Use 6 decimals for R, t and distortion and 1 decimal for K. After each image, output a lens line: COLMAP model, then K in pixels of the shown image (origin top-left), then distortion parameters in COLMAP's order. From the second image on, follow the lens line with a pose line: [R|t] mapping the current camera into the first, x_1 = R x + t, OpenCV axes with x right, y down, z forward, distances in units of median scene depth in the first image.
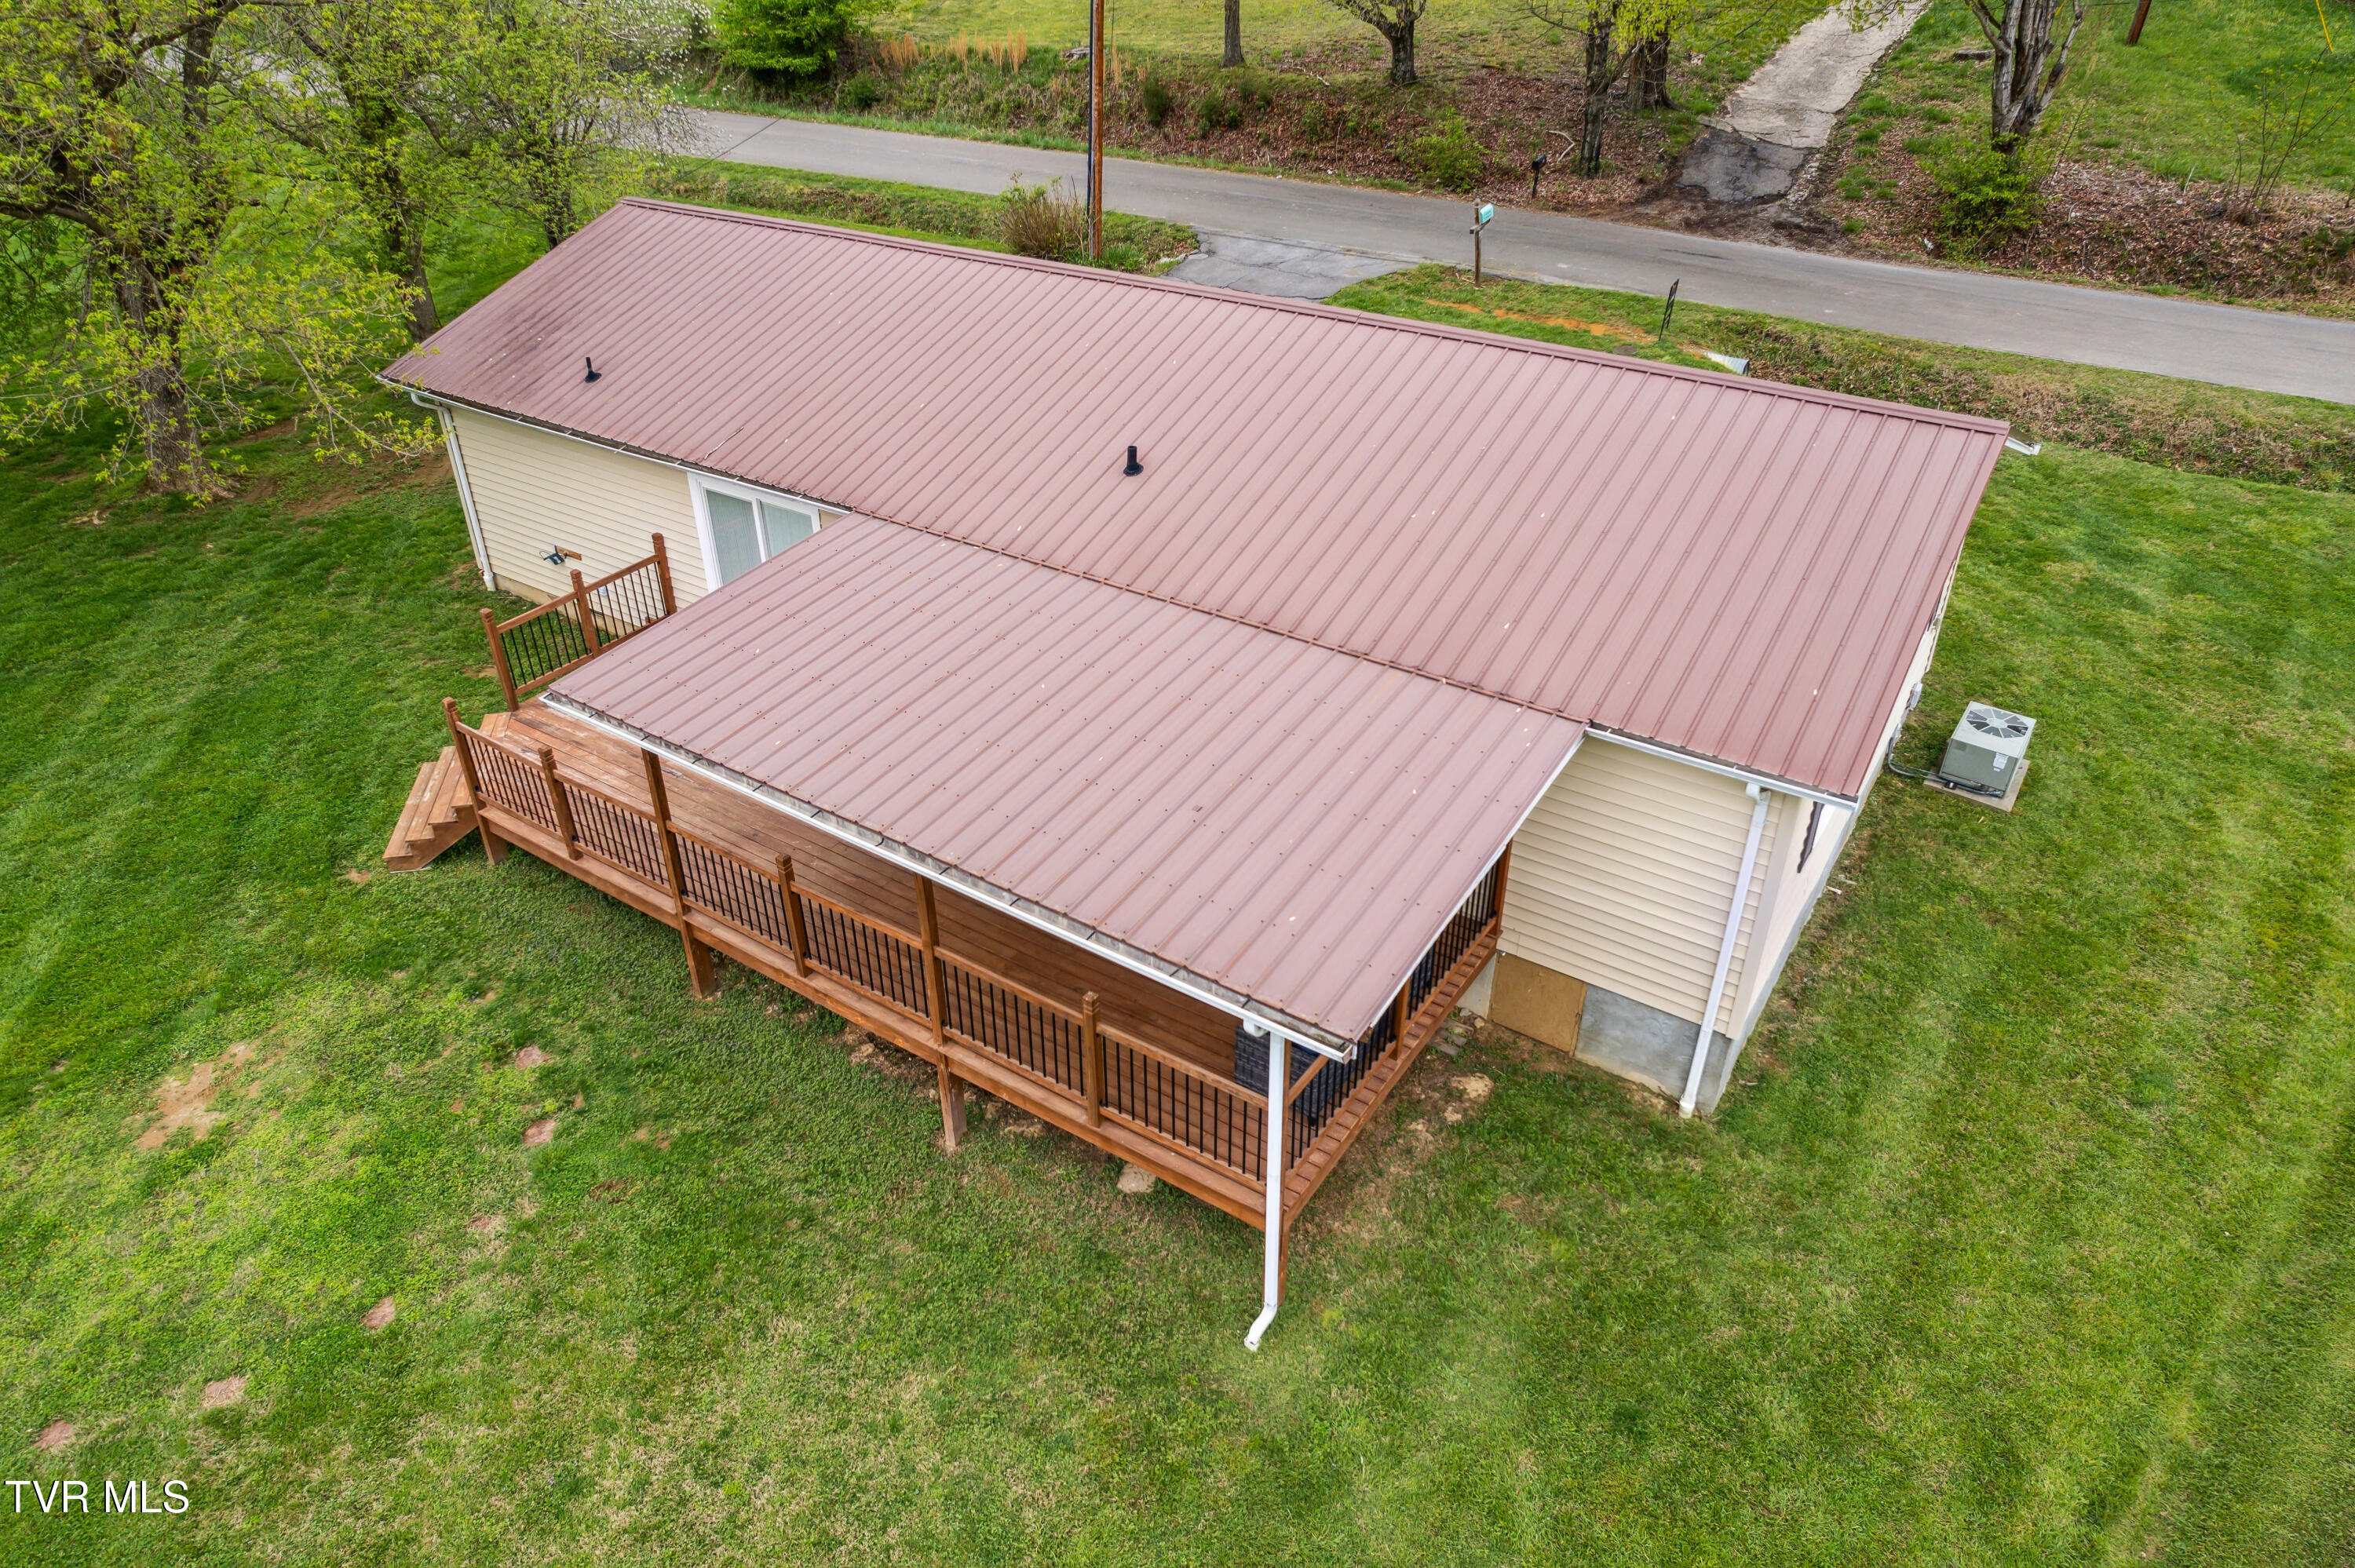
lens RADIAL K [[1501.7, 0, 1177.5], [0, 1501.7, 784.0], [0, 0, 1]] dist [-0.088291, 0.076689]
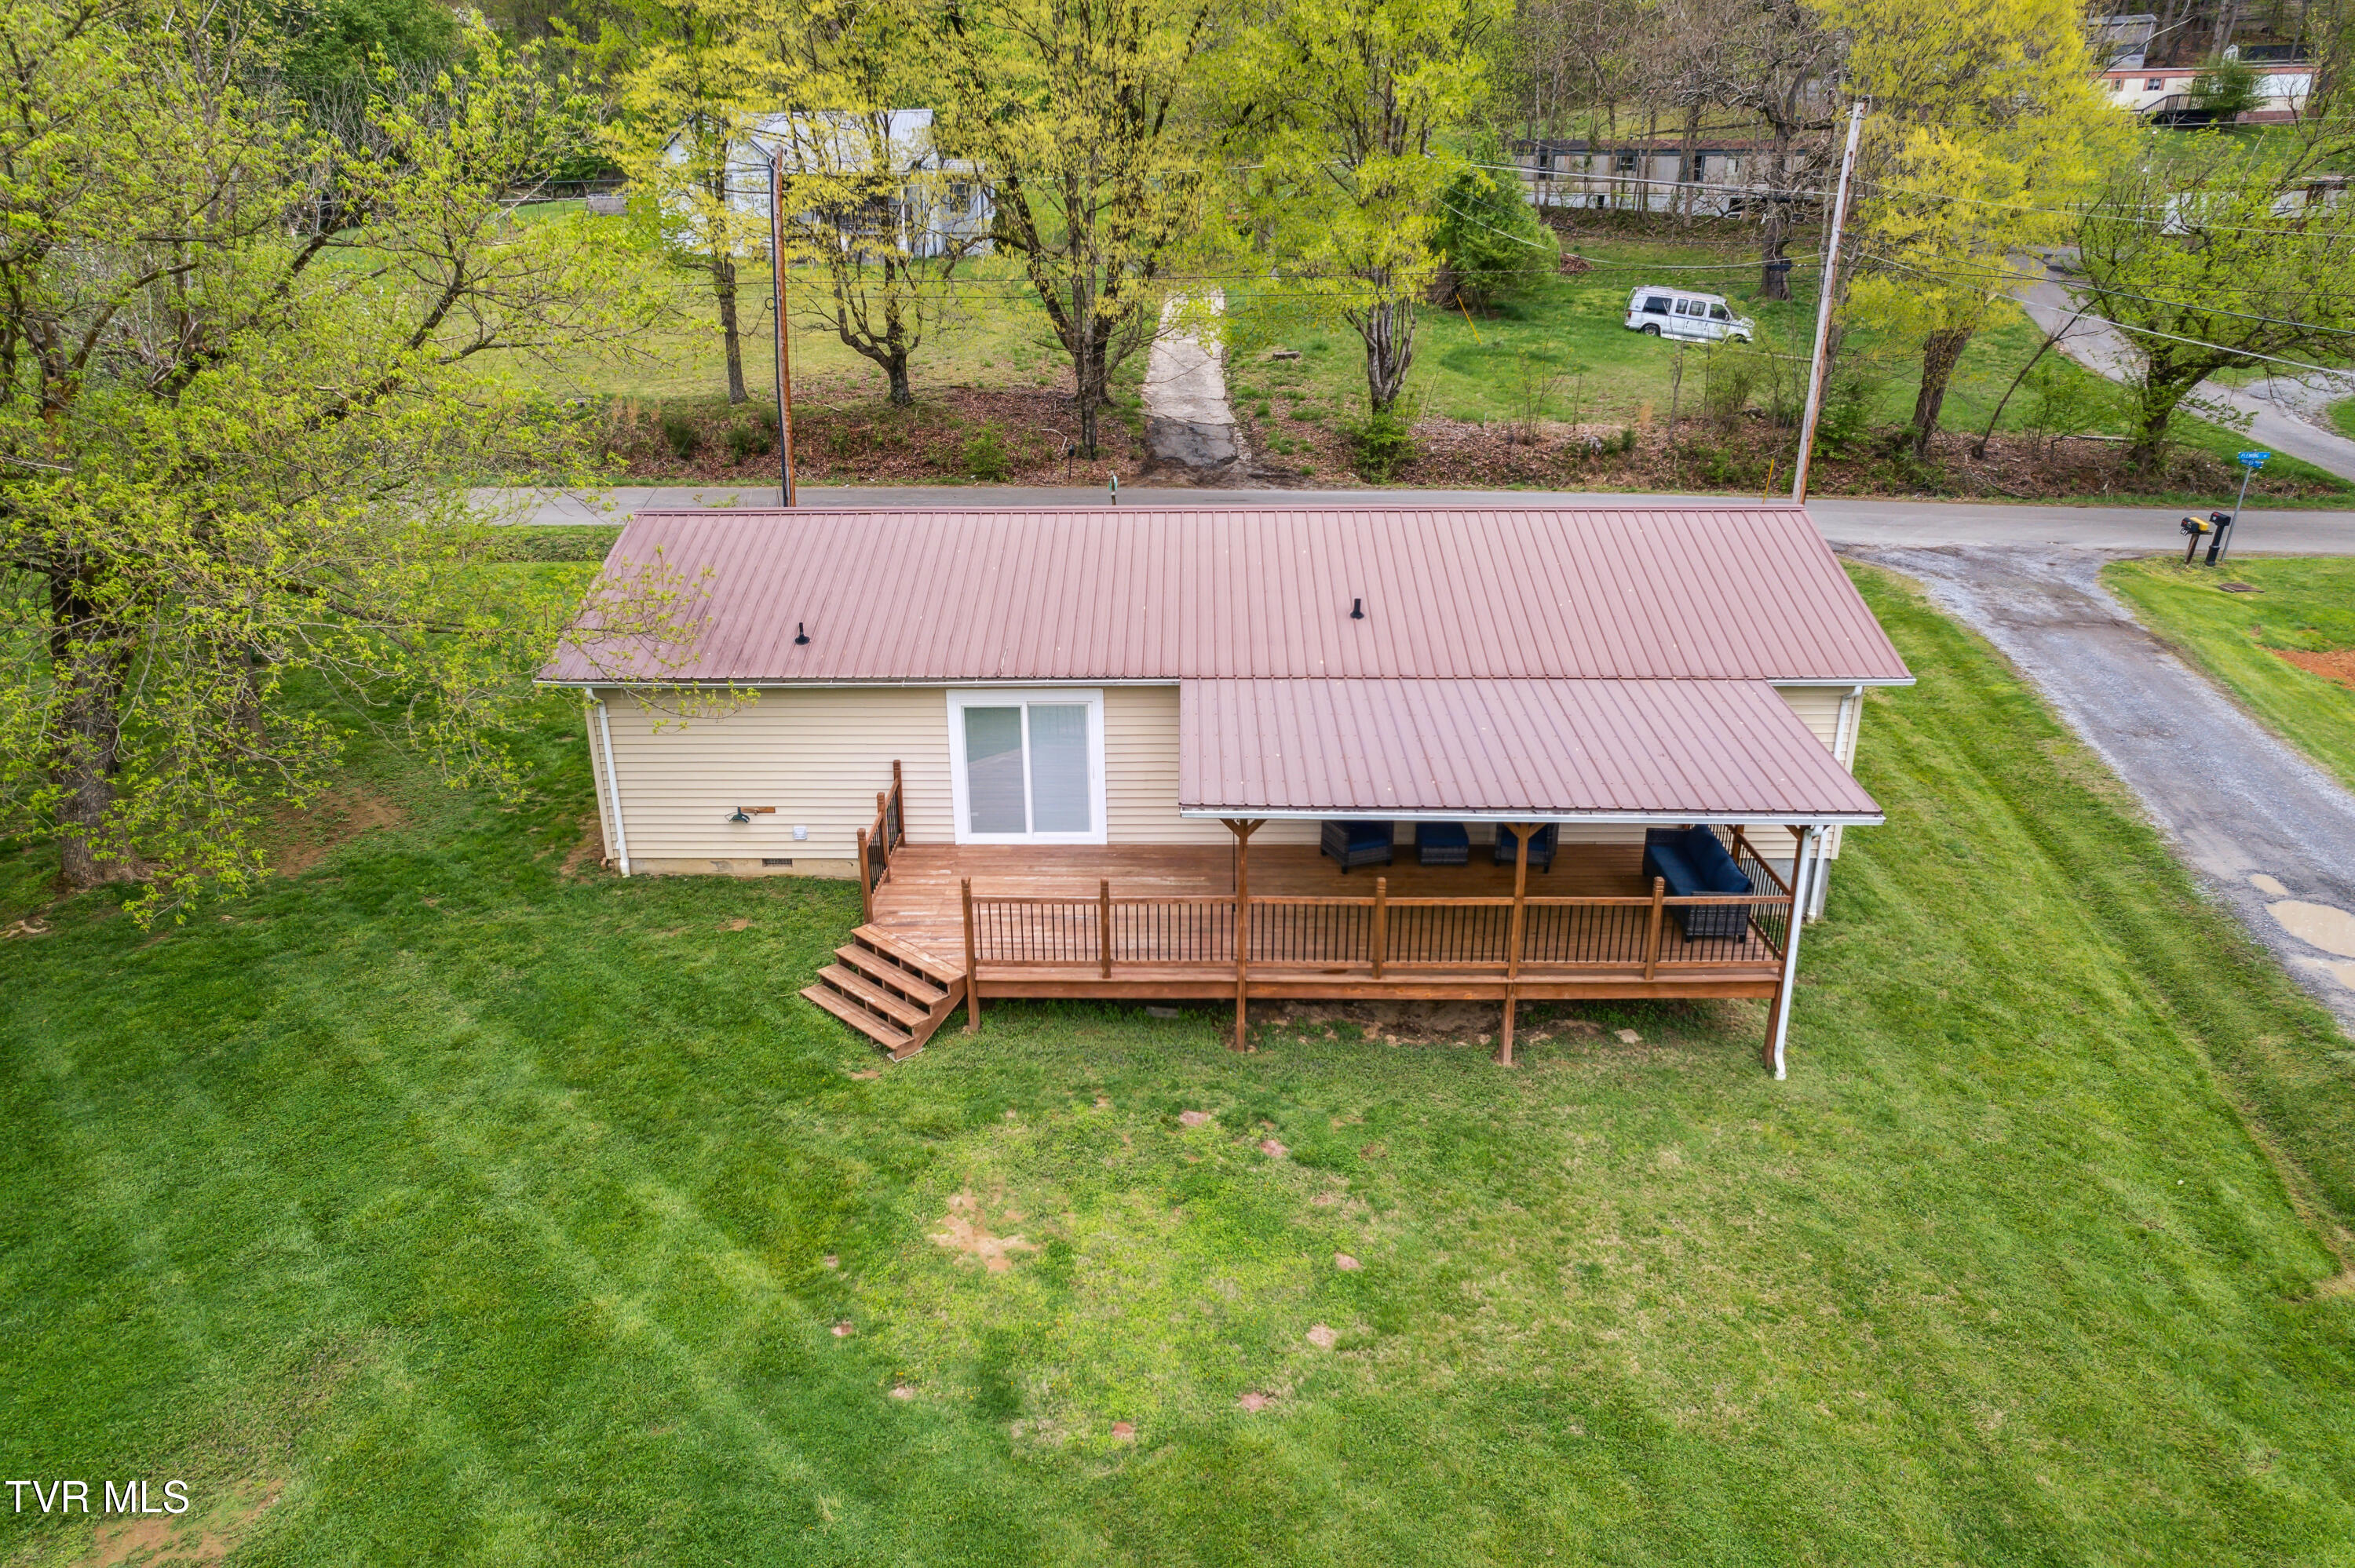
lens RADIAL K [[1501.7, 0, 1177.5], [0, 1501.7, 784.0], [0, 0, 1]] dist [-0.088291, 0.076689]
pose [[0.836717, -0.192967, 0.512512, -0.798679], [0.294421, 0.947613, -0.123878, 0.057243], [-0.461758, 0.254545, 0.849698, -0.079027]]
